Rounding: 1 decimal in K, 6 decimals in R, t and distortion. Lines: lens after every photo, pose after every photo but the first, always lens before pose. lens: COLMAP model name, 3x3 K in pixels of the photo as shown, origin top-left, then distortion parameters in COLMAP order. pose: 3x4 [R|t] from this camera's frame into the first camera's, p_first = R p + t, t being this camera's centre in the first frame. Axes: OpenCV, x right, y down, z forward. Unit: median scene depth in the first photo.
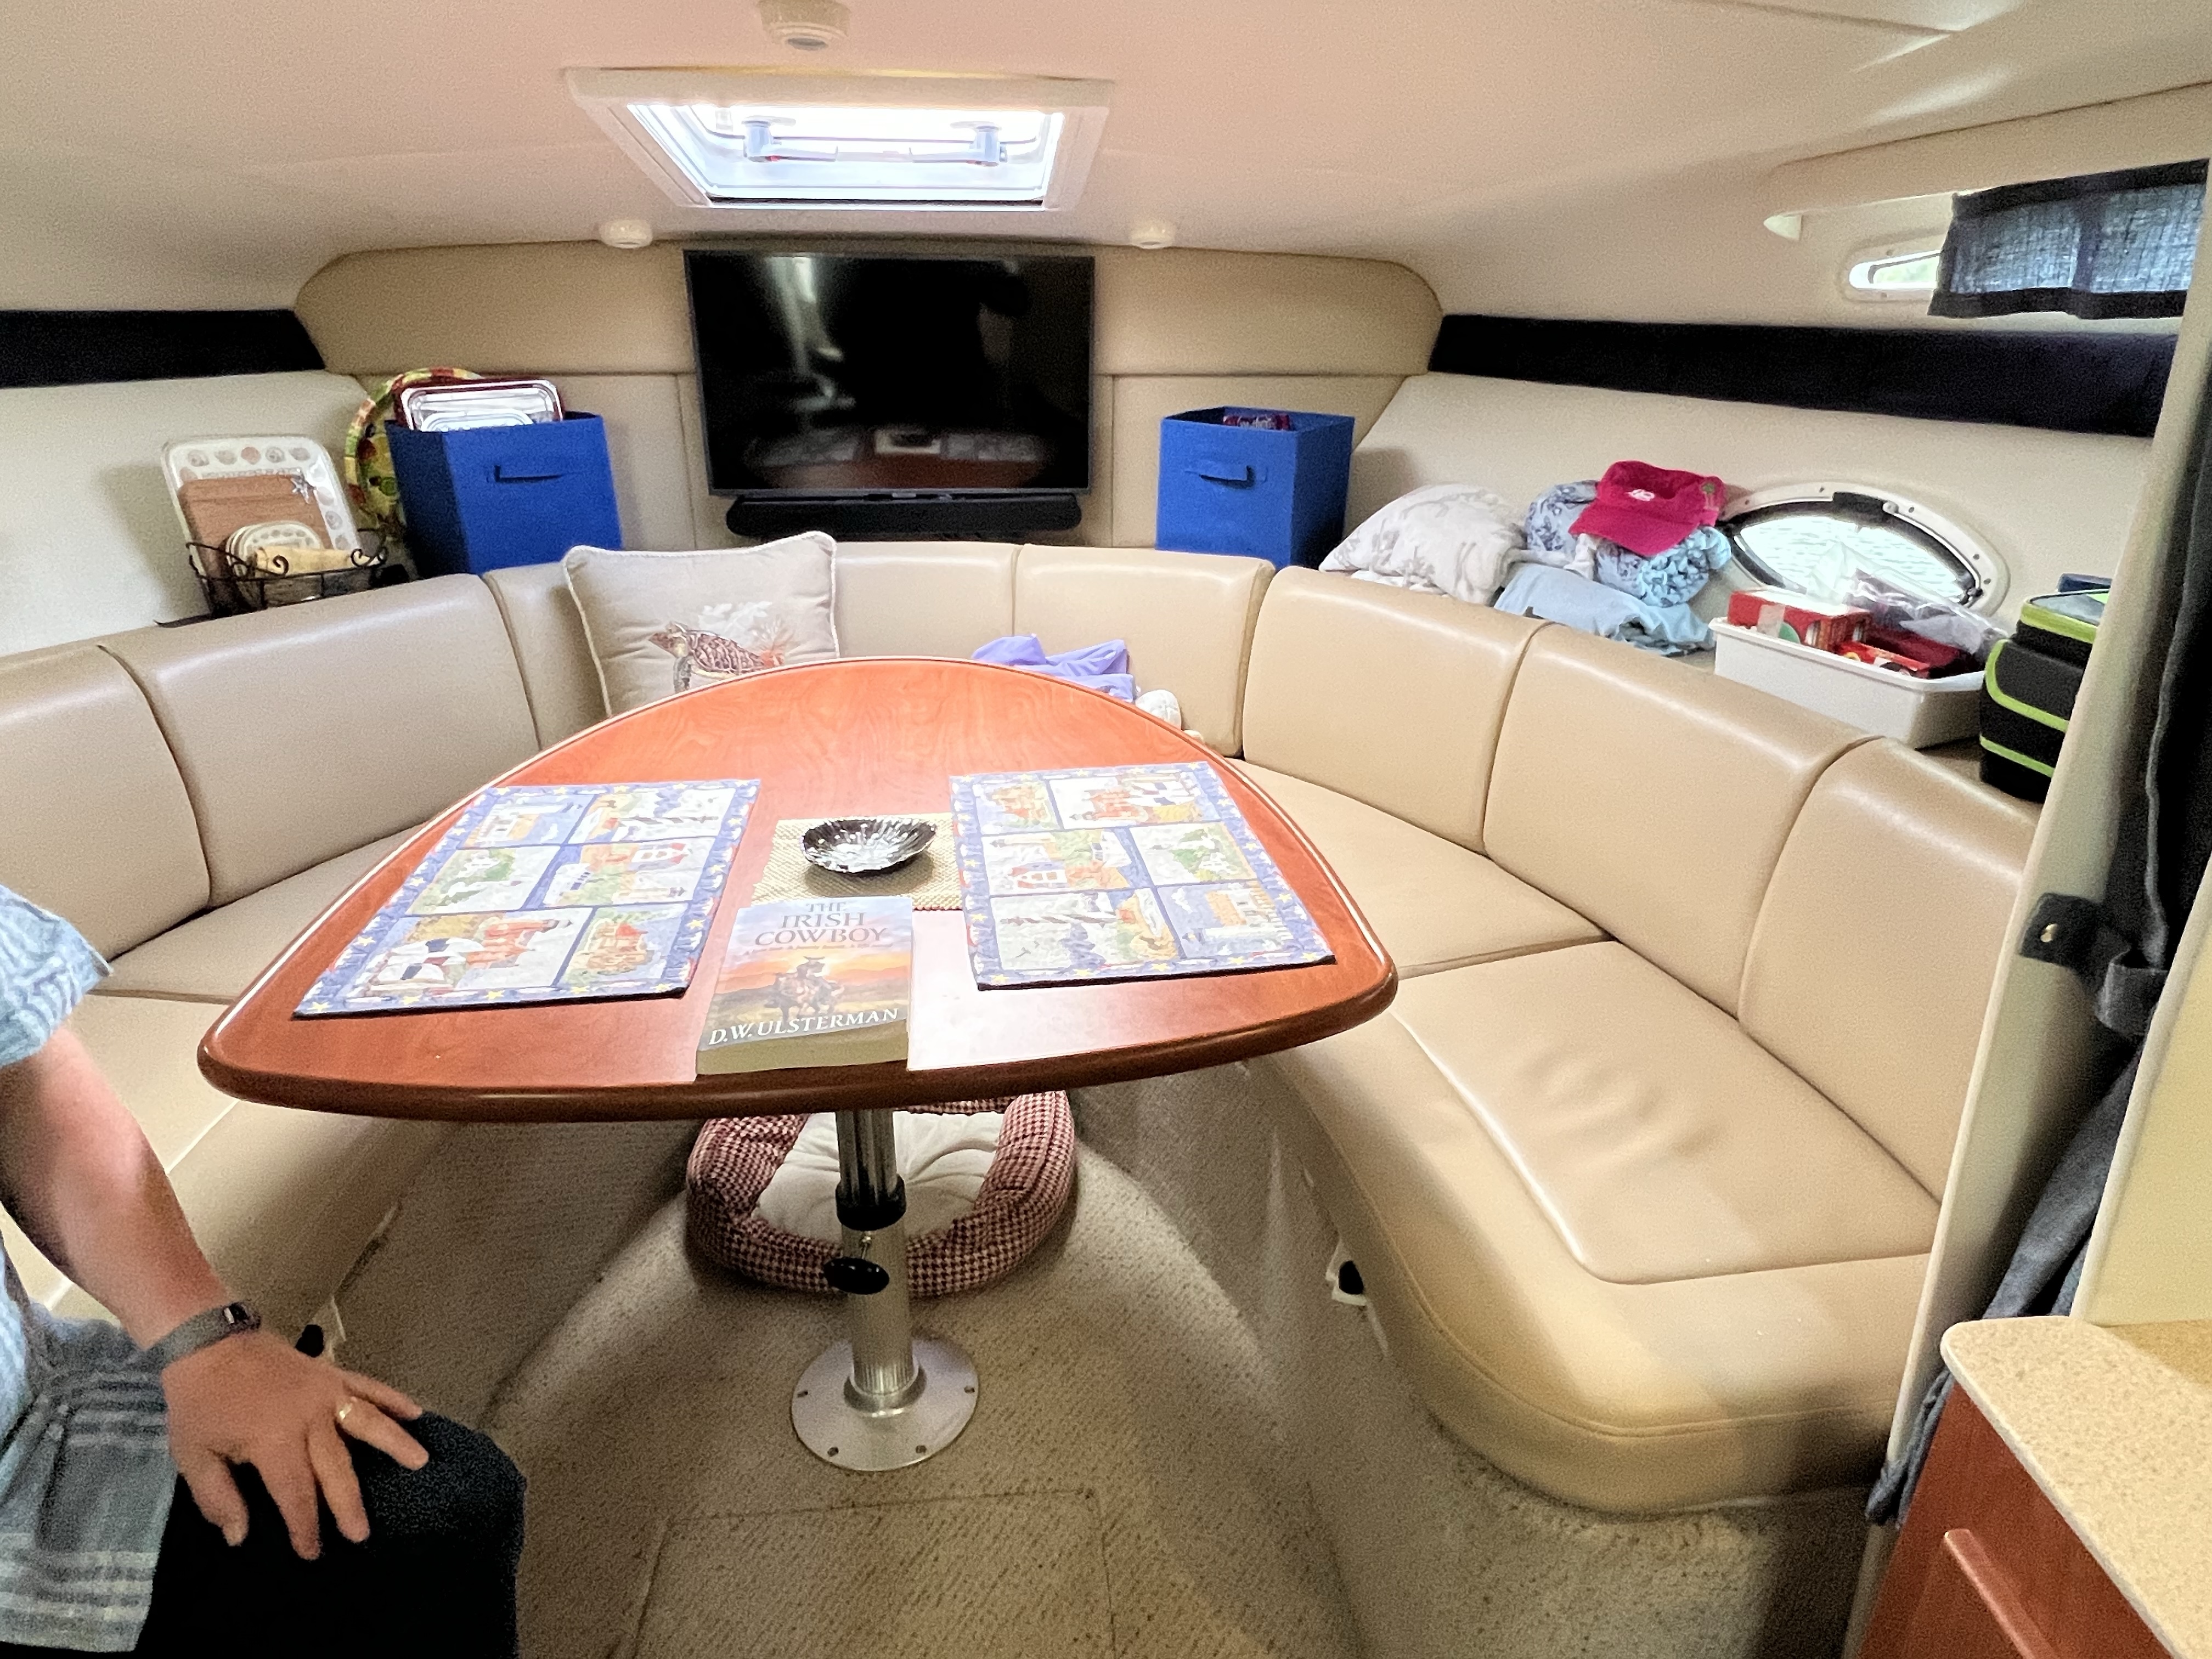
lens RADIAL K [[1314.4, 0, 1106.8], [0, 1314.4, 838.1], [0, 0, 1]] dist [0.008100, -0.004243]
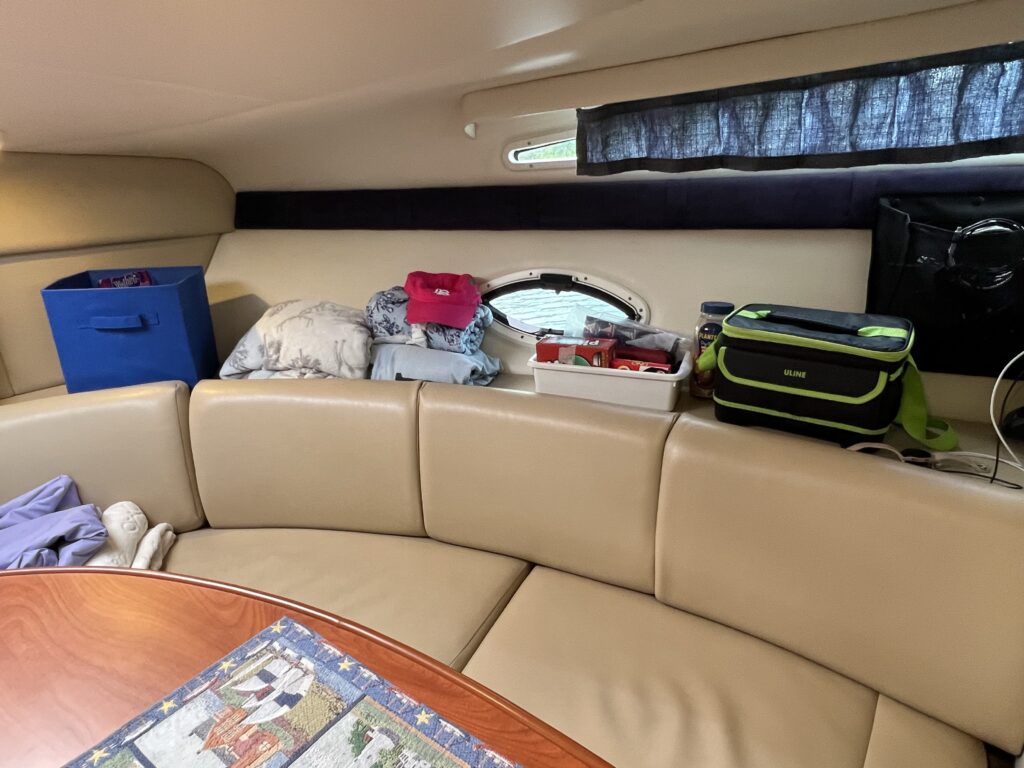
lens RADIAL K [[608.5, 0, 513.8], [0, 608.5, 386.6], [0, 0, 1]] dist [0.008100, -0.004243]
pose [[0.704084, -0.271526, 0.656155, -0.056270], [0.311841, 0.948373, 0.057830, -0.174719], [-0.637982, 0.163899, 0.752407, 0.420237]]
